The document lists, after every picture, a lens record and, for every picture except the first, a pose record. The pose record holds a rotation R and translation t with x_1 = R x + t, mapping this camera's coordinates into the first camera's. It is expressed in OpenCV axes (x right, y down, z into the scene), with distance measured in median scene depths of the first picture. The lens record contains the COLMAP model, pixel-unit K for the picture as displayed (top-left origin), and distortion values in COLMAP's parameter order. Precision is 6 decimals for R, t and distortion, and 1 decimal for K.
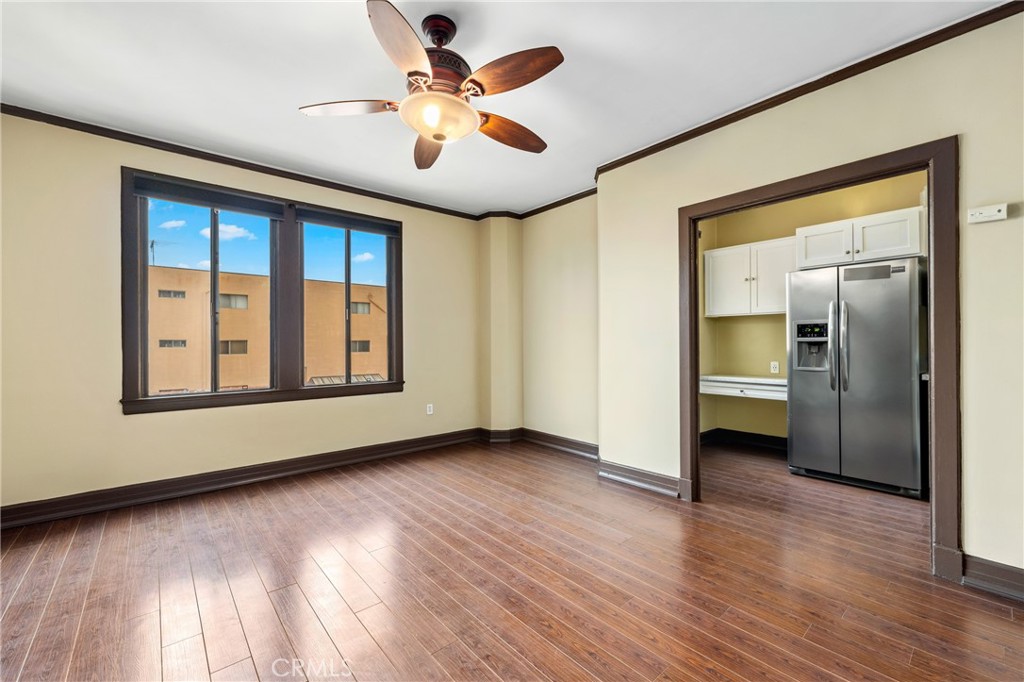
lens RADIAL K [[418.5, 0, 515.6], [0, 418.5, 343.1], [0, 0, 1]] dist [0.001722, 0.000193]
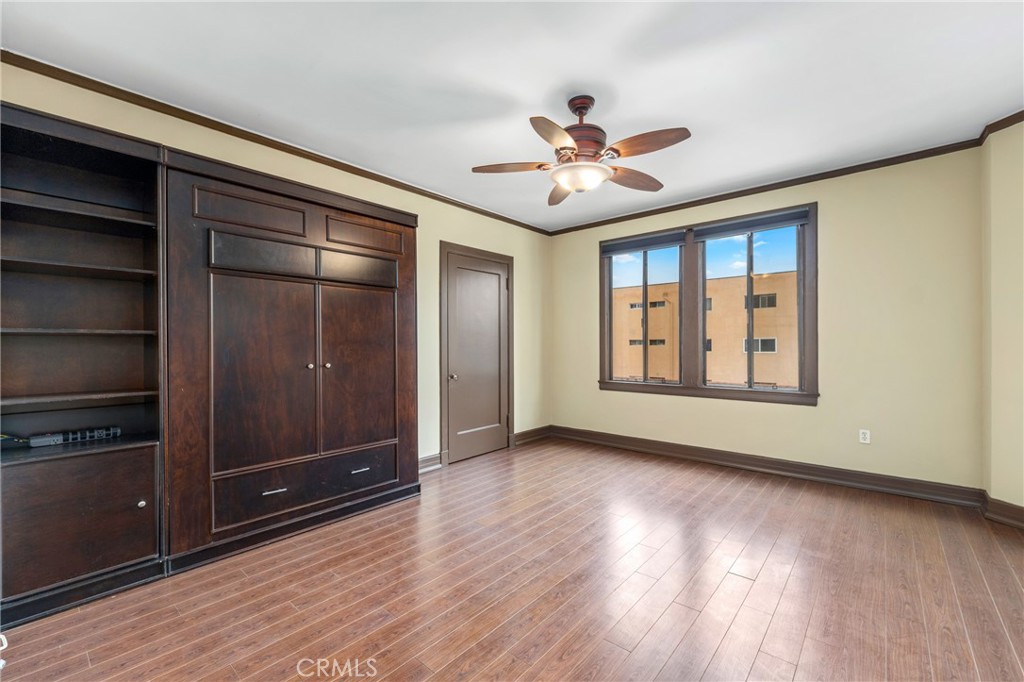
lens RADIAL K [[427.8, 0, 510.3], [0, 427.8, 346.9], [0, 0, 1]] dist [-0.001862, -0.000184]
pose [[0.141651, 0.012662, -0.989836, 0.612701], [0.006253, 0.999887, 0.013686, -0.022299], [0.989897, -0.008128, 0.141556, 0.349530]]
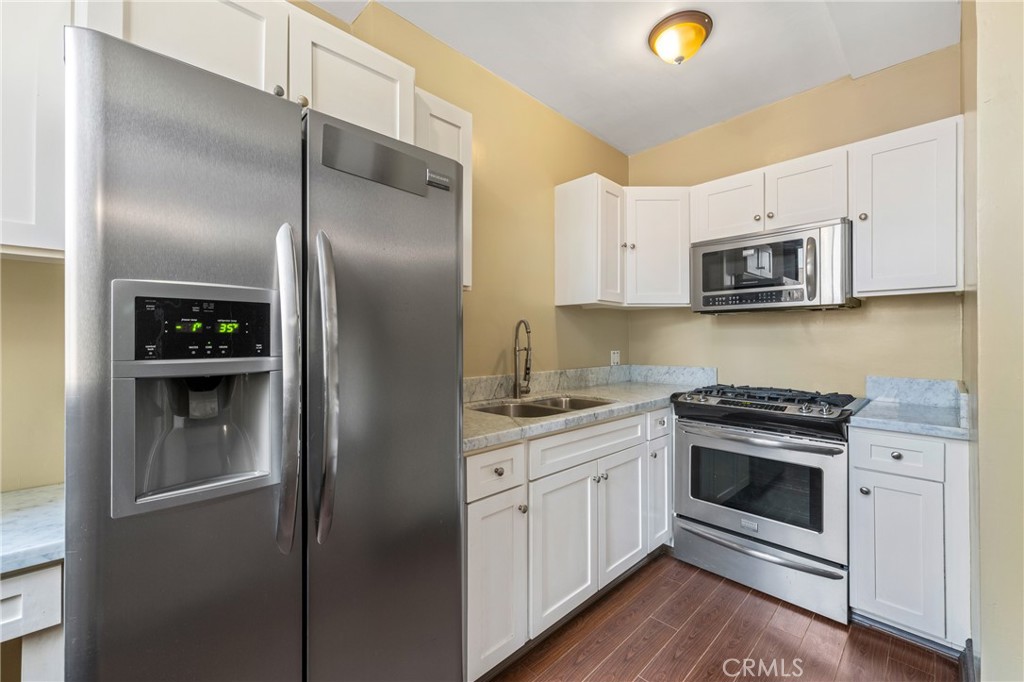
lens RADIAL K [[407.8, 0, 495.9], [0, 407.8, 337.8], [0, 0, 1]] dist [-0.000151, -0.000010]
pose [[-0.042174, 0.011673, 0.999042, 0.476158], [-0.004820, 0.999918, -0.011887, -0.023352], [-0.999099, -0.005317, -0.042115, 0.855183]]
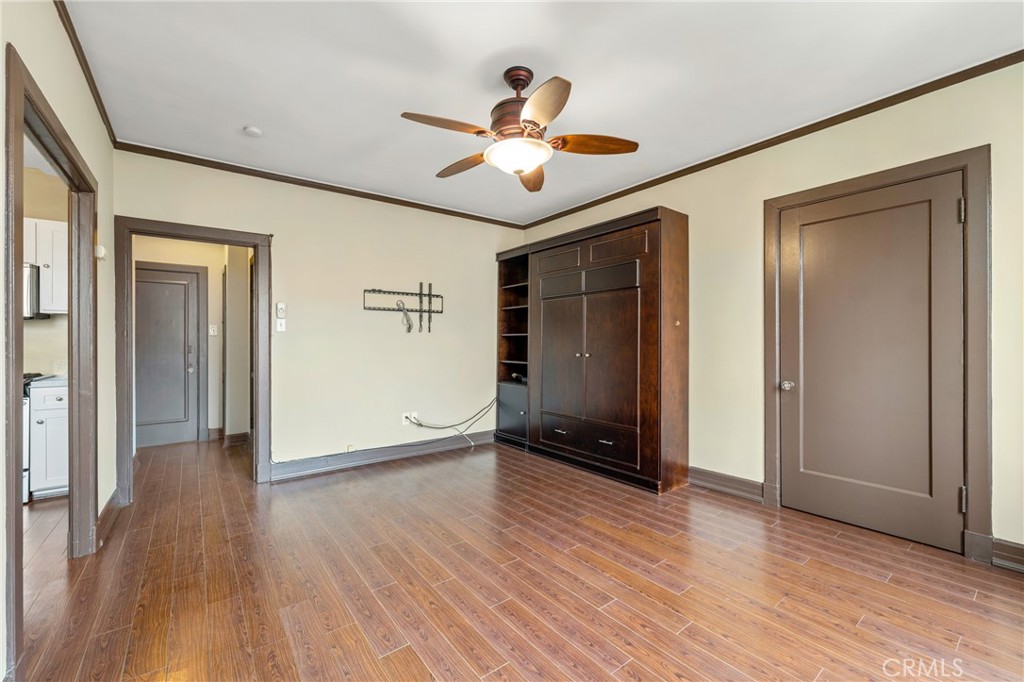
lens RADIAL K [[419.6, 0, 515.2], [0, 419.6, 341.2], [0, 0, 1]] dist [-0.002577, -0.000153]
pose [[-0.998537, 0.009184, 0.053278, -0.132818], [0.008741, 0.999925, -0.008533, -0.005623], [-0.053353, -0.008055, -0.998543, 1.243678]]
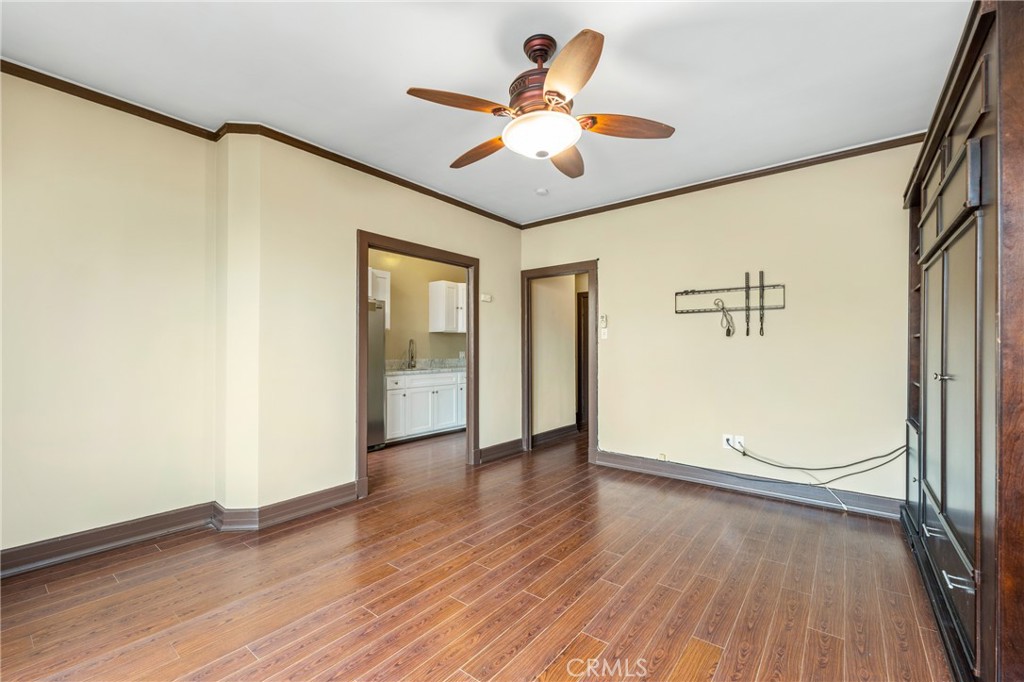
lens RADIAL K [[427.8, 0, 510.3], [0, 427.8, 346.9], [0, 0, 1]] dist [-0.001862, -0.000184]
pose [[-0.194473, 0.011853, 0.980836, -0.673201], [-0.004056, 0.999909, -0.012888, -0.004625], [-0.980900, -0.006484, -0.194407, 0.734483]]
